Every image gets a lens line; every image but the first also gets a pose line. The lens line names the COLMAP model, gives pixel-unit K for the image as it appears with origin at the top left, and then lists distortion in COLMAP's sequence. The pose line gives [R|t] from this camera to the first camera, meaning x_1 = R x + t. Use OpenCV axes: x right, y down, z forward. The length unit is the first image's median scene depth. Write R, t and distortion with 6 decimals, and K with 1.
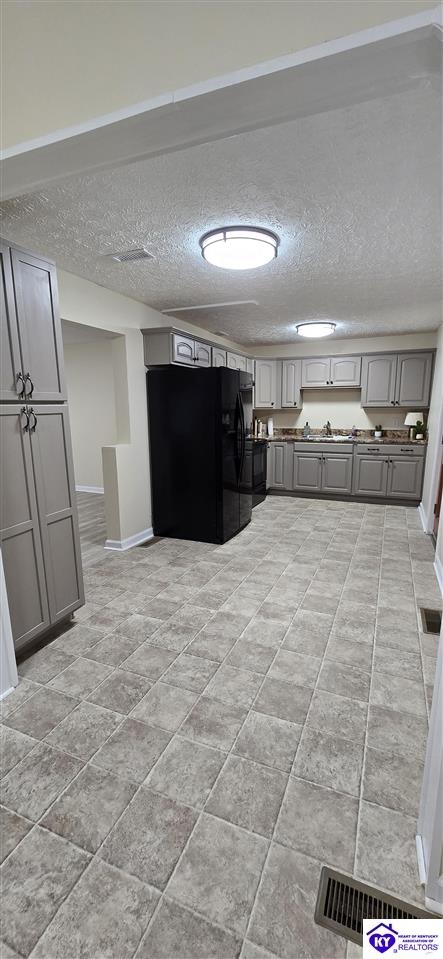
lens RADIAL K [[395.0, 0, 225.8], [0, 395.0, 485.0], [0, 0, 1]] dist [-0.000853, 0.001401]
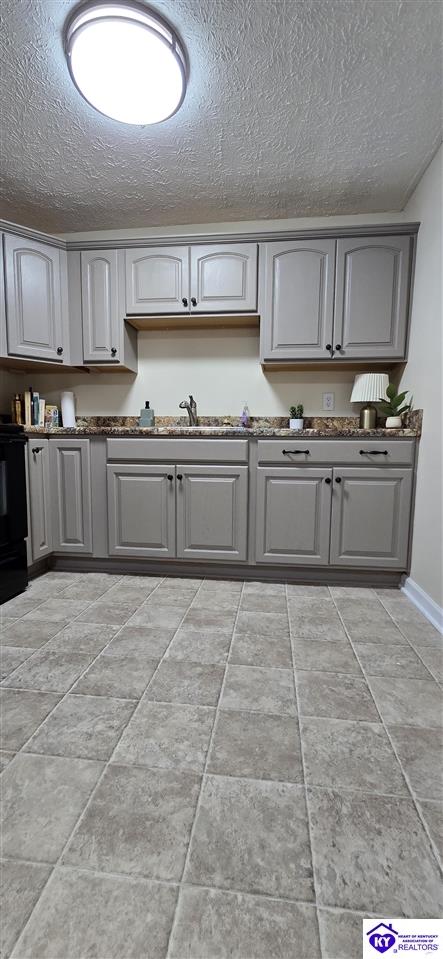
lens RADIAL K [[393.4, 0, 227.6], [0, 393.4, 481.5], [0, 0, 1]] dist [-0.000810, 0.000118]
pose [[0.960662, -0.010277, 0.277531, 0.211269], [0.037428, 0.994989, -0.092710, -0.027548], [-0.275188, 0.099450, 0.956233, 0.693173]]
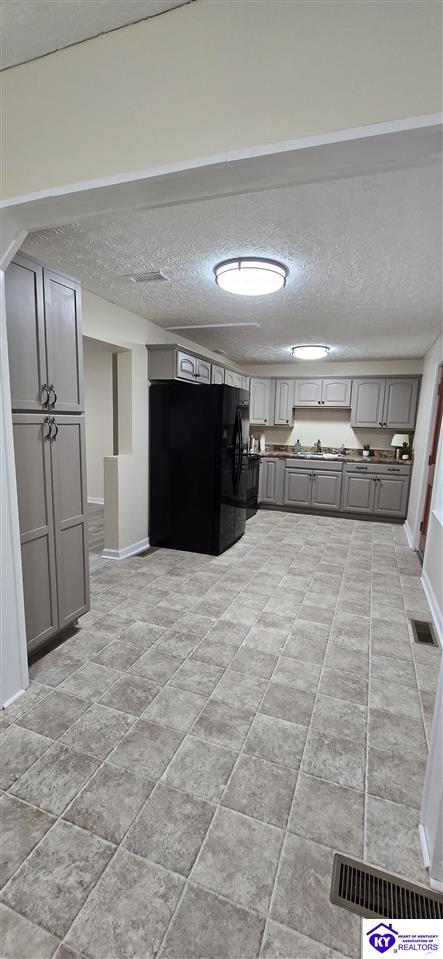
lens RADIAL K [[395.0, 0, 225.8], [0, 395.0, 485.0], [0, 0, 1]] dist [-0.000853, 0.001401]
pose [[0.998590, 0.030255, 0.043617, -0.030560], [-0.028696, 0.998942, -0.035947, 0.002681], [-0.044658, 0.034645, 0.998401, -0.022538]]
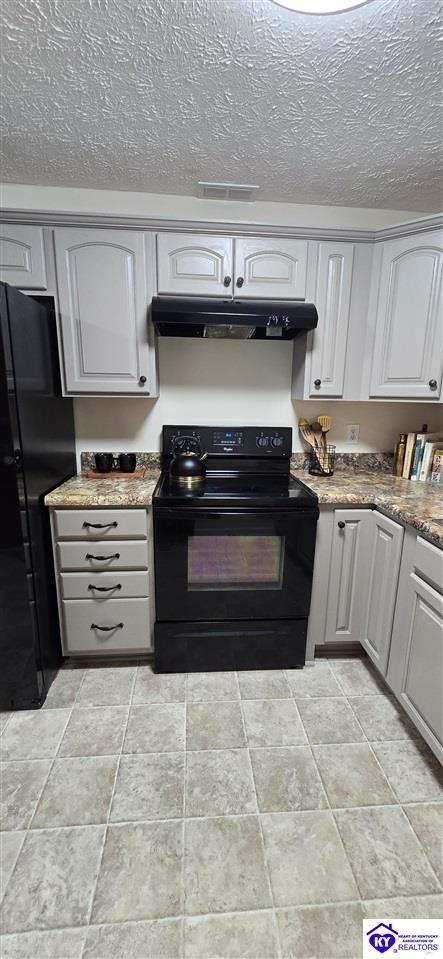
lens RADIAL K [[395.0, 0, 225.8], [0, 395.0, 485.0], [0, 0, 1]] dist [-0.000853, 0.001401]
pose [[0.461795, 0.214511, -0.860657, 0.385327], [-0.190944, 0.971607, 0.139711, -0.178077], [0.866190, 0.099820, 0.489643, 0.897893]]
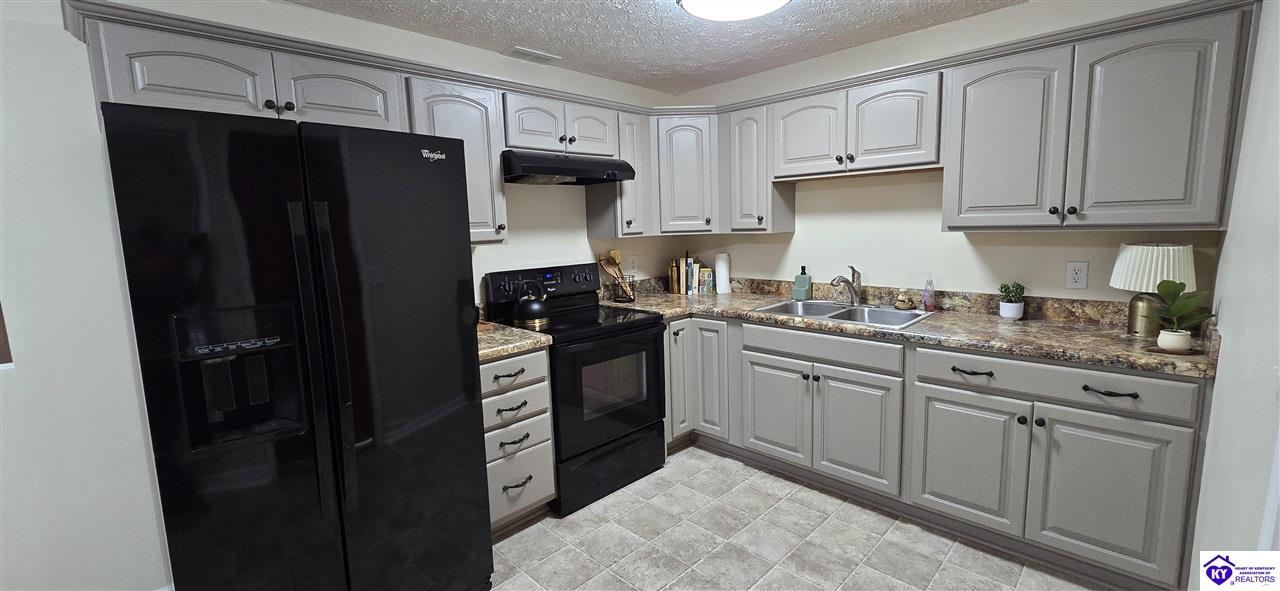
lens RADIAL K [[525.1, 0, 645.6], [0, 525.1, 286.6], [0, 0, 1]] dist [-0.000810, 0.000118]
pose [[0.929249, 0.025092, -0.368600, 0.316656], [-0.048194, 0.997399, -0.053602, -0.131357], [0.366296, 0.067574, 0.928041, 0.593447]]
